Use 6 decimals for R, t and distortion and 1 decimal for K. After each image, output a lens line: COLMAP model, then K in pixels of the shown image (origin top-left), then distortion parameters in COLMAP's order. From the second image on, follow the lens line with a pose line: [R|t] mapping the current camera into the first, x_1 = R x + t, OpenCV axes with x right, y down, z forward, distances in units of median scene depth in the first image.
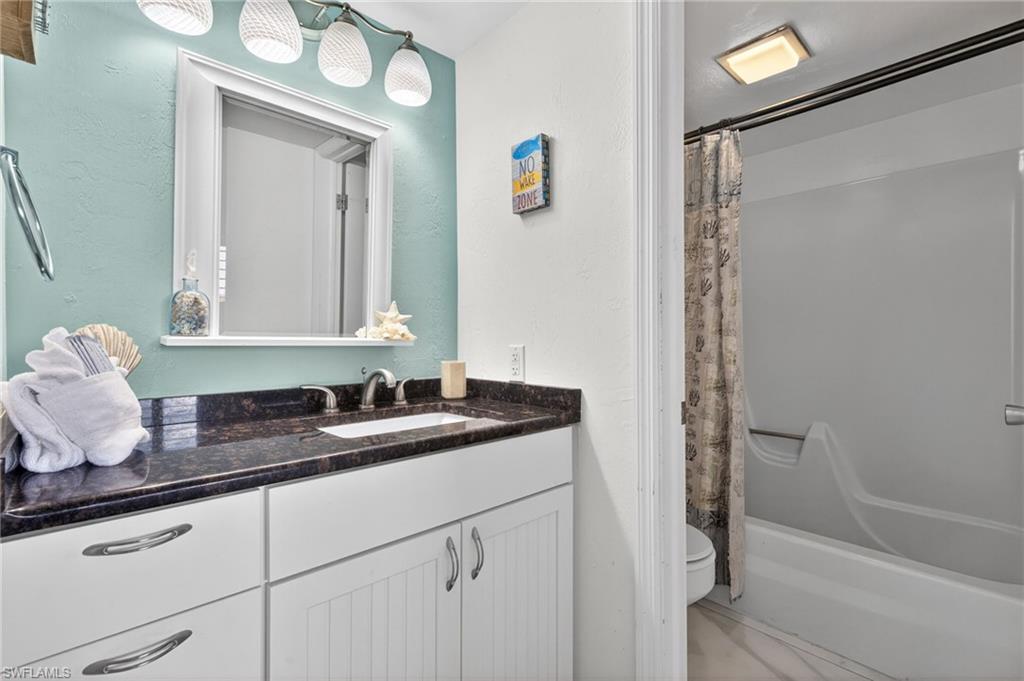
lens RADIAL K [[447.0, 0, 513.2], [0, 447.0, 341.8], [0, 0, 1]] dist [-0.005318, 0.000080]
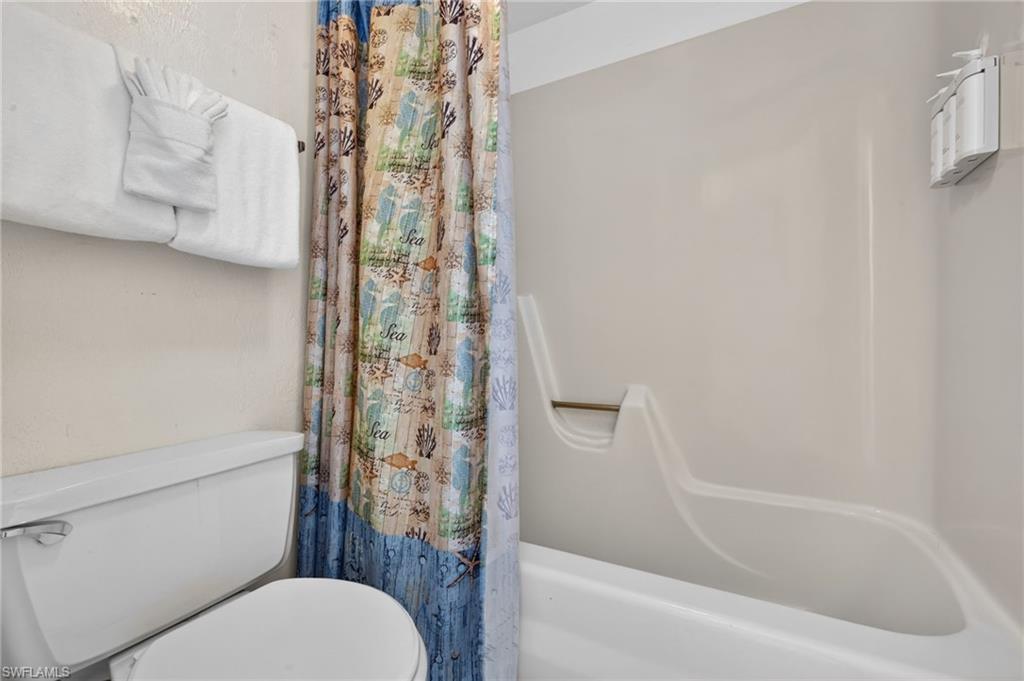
lens RADIAL K [[422.8, 0, 513.2], [0, 422.8, 341.1], [0, 0, 1]] dist [-0.002300, -0.000353]
pose [[0.949618, -0.006670, 0.313339, 0.350854], [0.007860, 0.999966, -0.002534, 0.135315], [-0.313311, 0.004869, 0.949638, 0.512298]]
